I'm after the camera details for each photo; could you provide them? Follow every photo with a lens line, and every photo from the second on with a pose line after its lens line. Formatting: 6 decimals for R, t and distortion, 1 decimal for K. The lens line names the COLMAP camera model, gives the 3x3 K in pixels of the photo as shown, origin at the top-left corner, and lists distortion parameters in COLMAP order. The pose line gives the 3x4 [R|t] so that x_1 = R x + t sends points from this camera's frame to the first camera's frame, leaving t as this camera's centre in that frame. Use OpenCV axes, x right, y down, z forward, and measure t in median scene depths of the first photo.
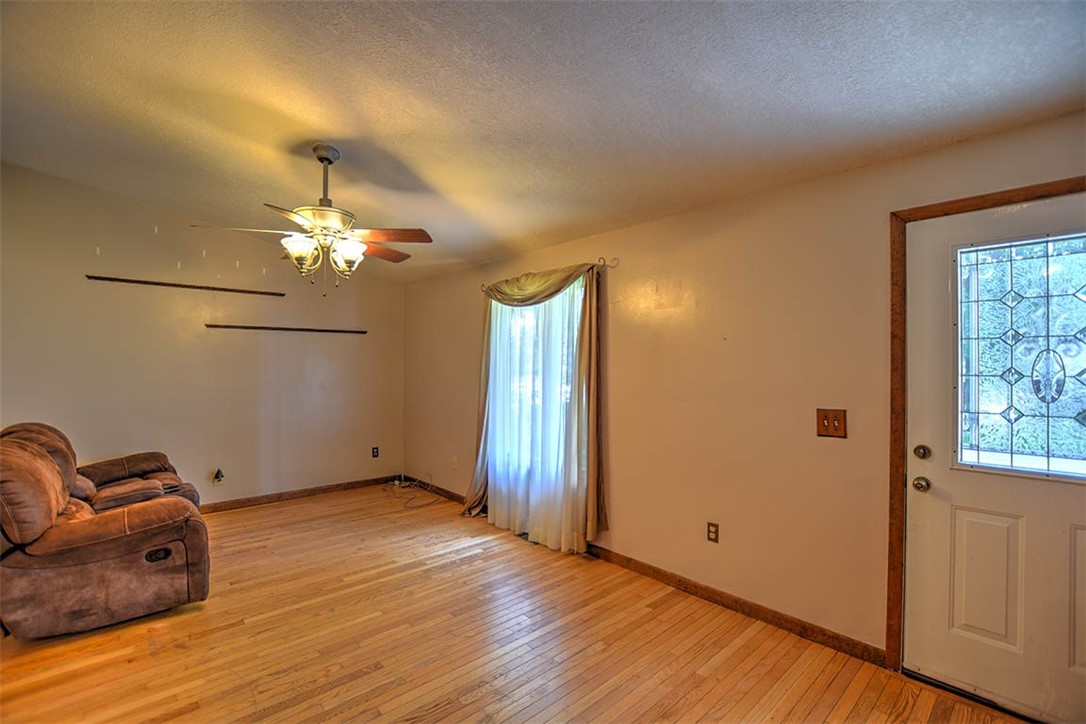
lens RADIAL K [[478.7, 0, 546.3], [0, 478.7, 366.8], [0, 0, 1]] dist [-0.039069, 0.008132]
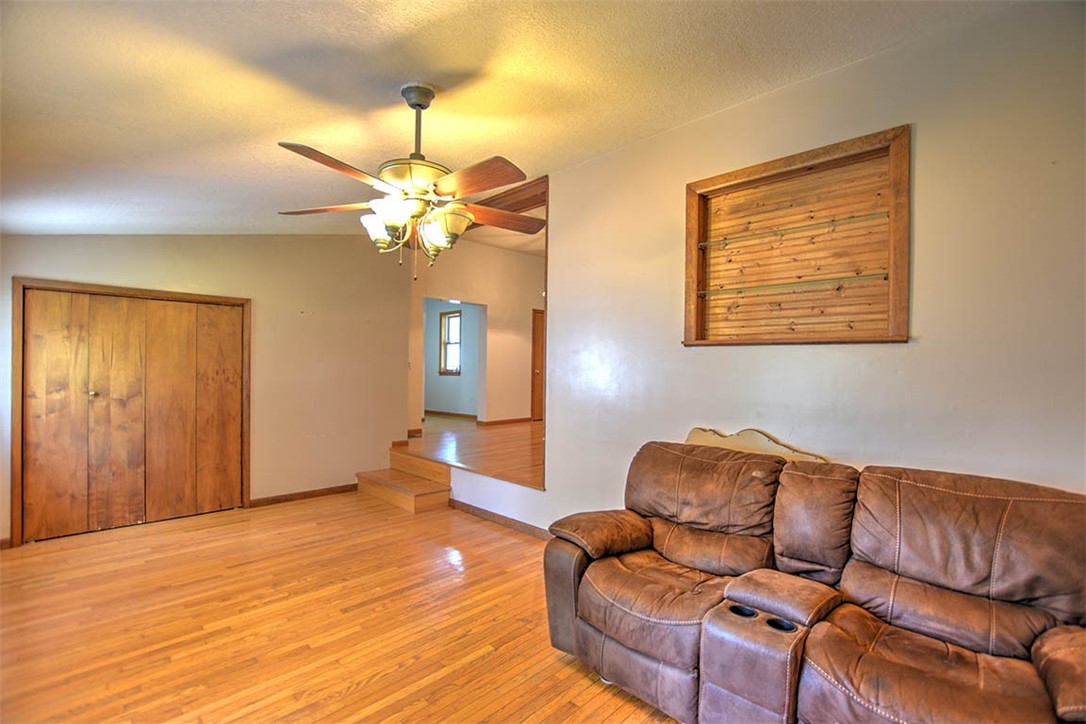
lens RADIAL K [[481.5, 0, 543.4], [0, 481.5, 366.3], [0, 0, 1]] dist [-0.039281, 0.008967]
pose [[-0.998651, -0.011289, -0.050677, -0.696444], [-0.011386, 0.999934, 0.001623, -0.014887], [0.050656, 0.002198, -0.998714, 1.951482]]
